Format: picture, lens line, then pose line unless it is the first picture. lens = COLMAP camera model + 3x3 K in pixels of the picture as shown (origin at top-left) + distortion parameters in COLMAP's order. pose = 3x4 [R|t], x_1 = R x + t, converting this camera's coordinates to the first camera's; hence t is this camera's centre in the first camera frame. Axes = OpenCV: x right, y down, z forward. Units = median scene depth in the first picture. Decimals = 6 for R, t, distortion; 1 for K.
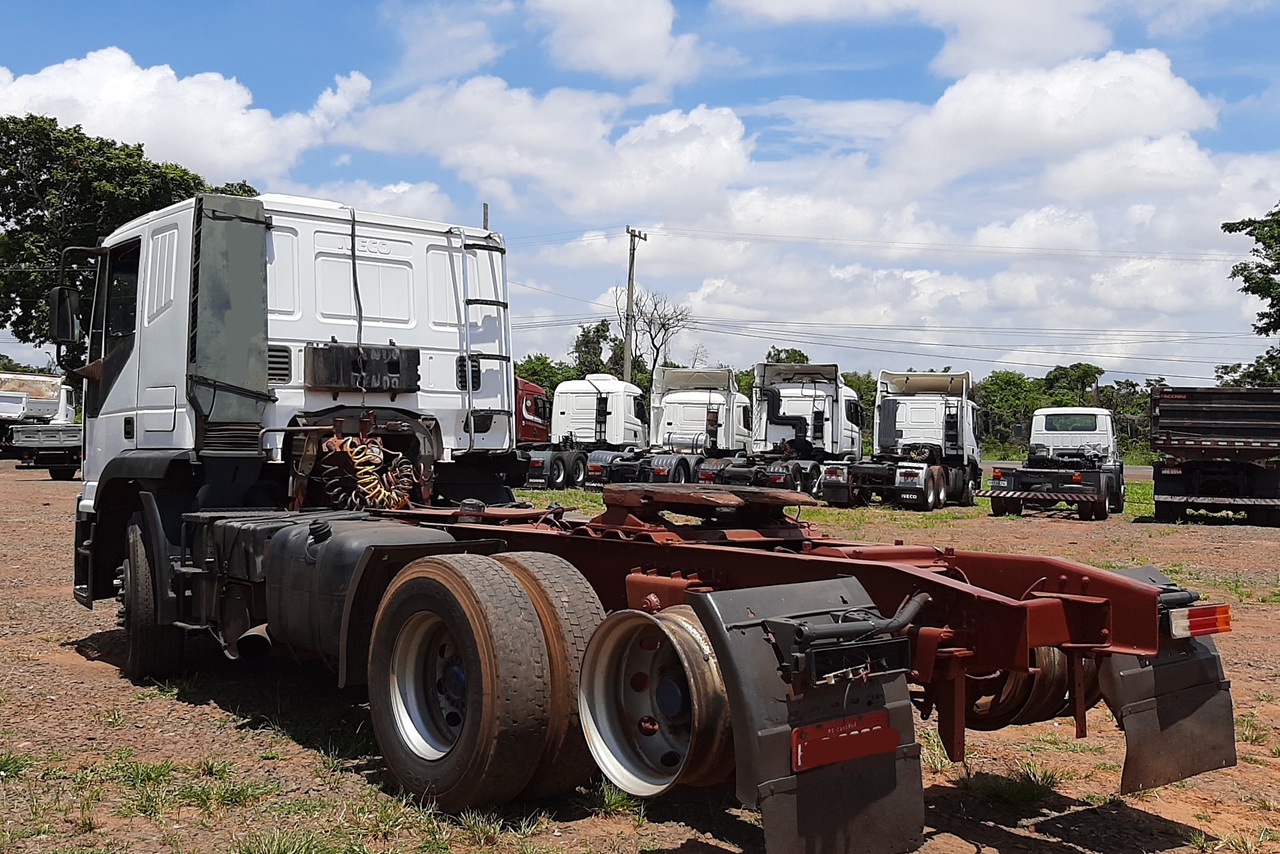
lens RADIAL K [[1305.3, 0, 640.0], [0, 1305.3, 427.0], [0, 0, 1]] dist [0.146704, -0.387802]
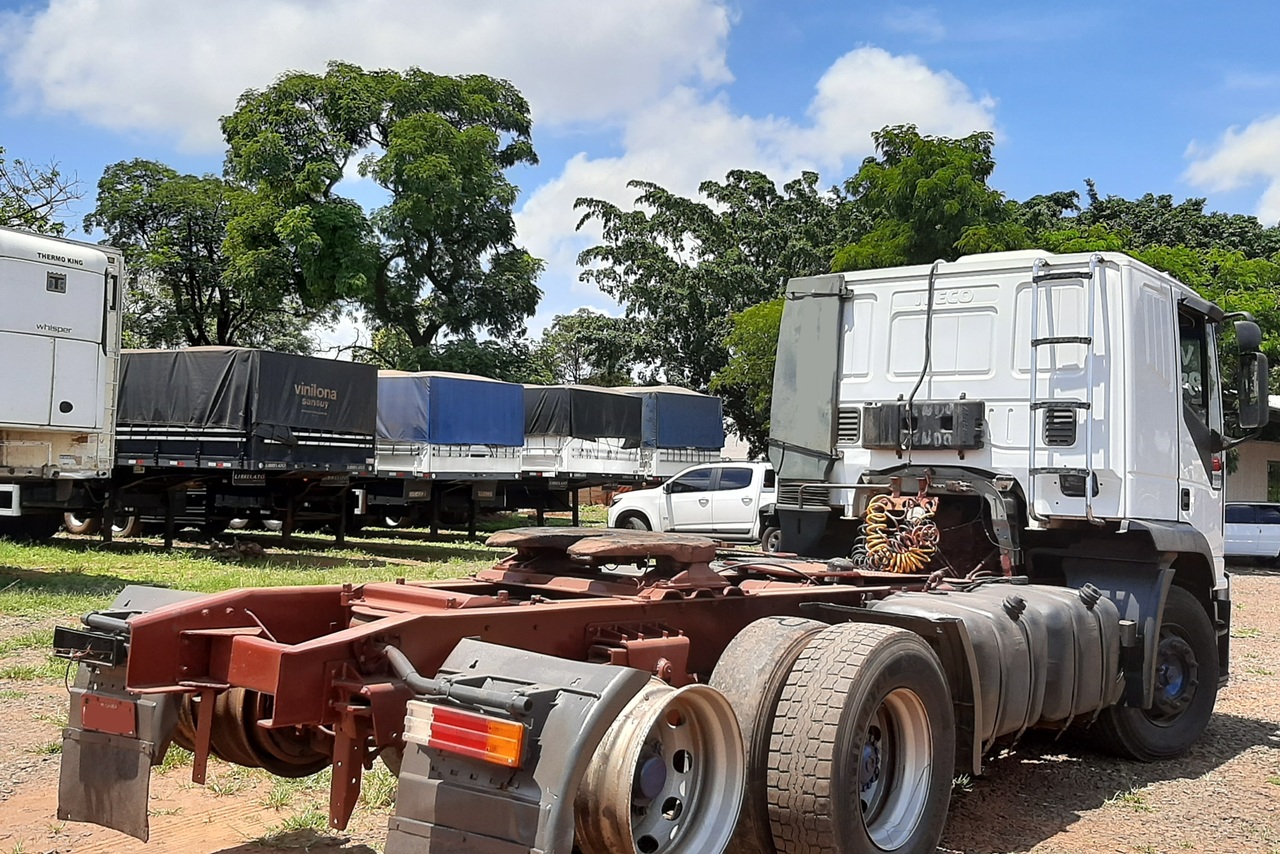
lens RADIAL K [[1305.3, 0, 640.0], [0, 1305.3, 427.0], [0, 0, 1]] dist [0.146704, -0.387802]
pose [[0.213914, -0.042237, -0.975939, 0.686771], [-0.025516, 0.998482, -0.048805, 0.009086], [0.976519, 0.035342, 0.212511, 0.590131]]
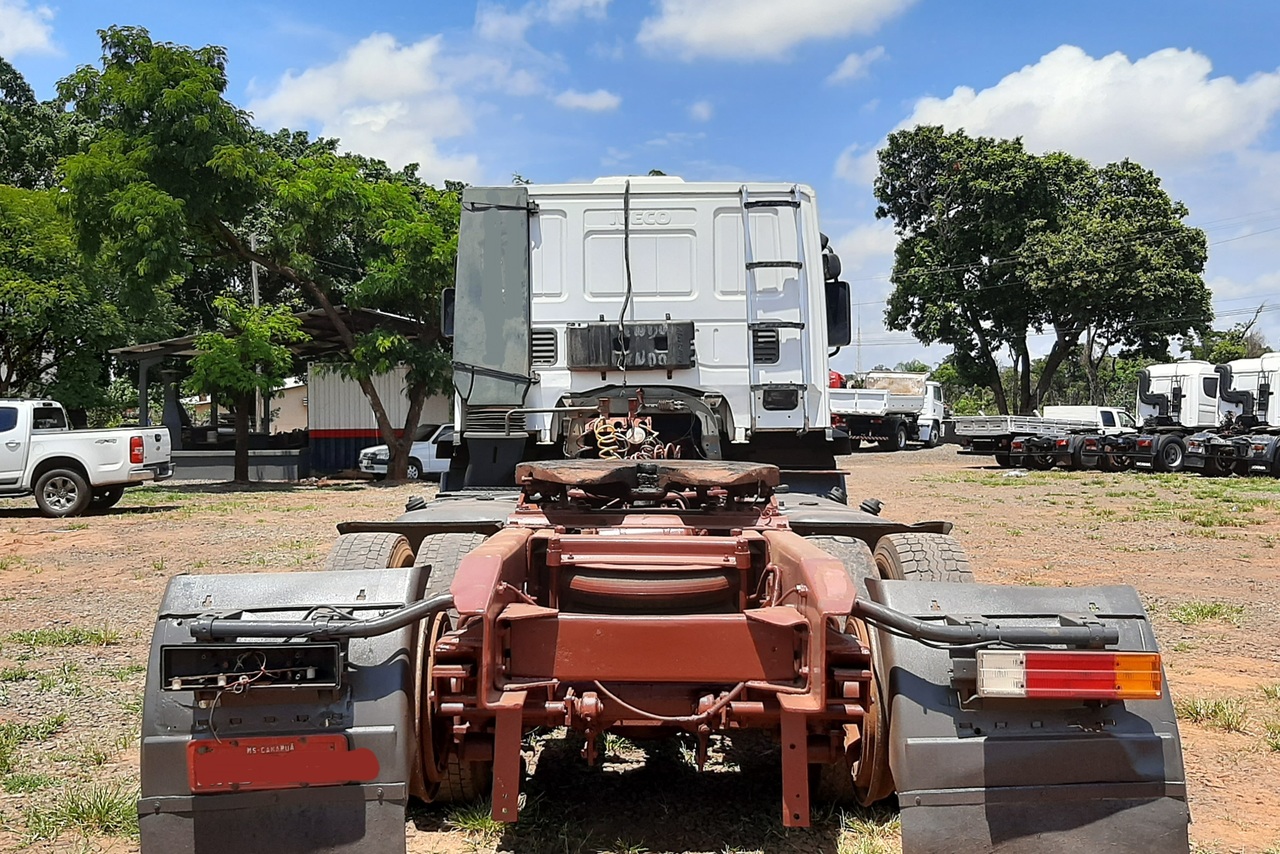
lens RADIAL K [[1305.3, 0, 640.0], [0, 1305.3, 427.0], [0, 0, 1]] dist [0.146704, -0.387802]
pose [[0.768037, -0.016134, -0.640202, 0.408255], [0.021670, 0.999765, 0.000802, 0.014430], [0.640038, -0.014489, 0.768206, 0.264106]]
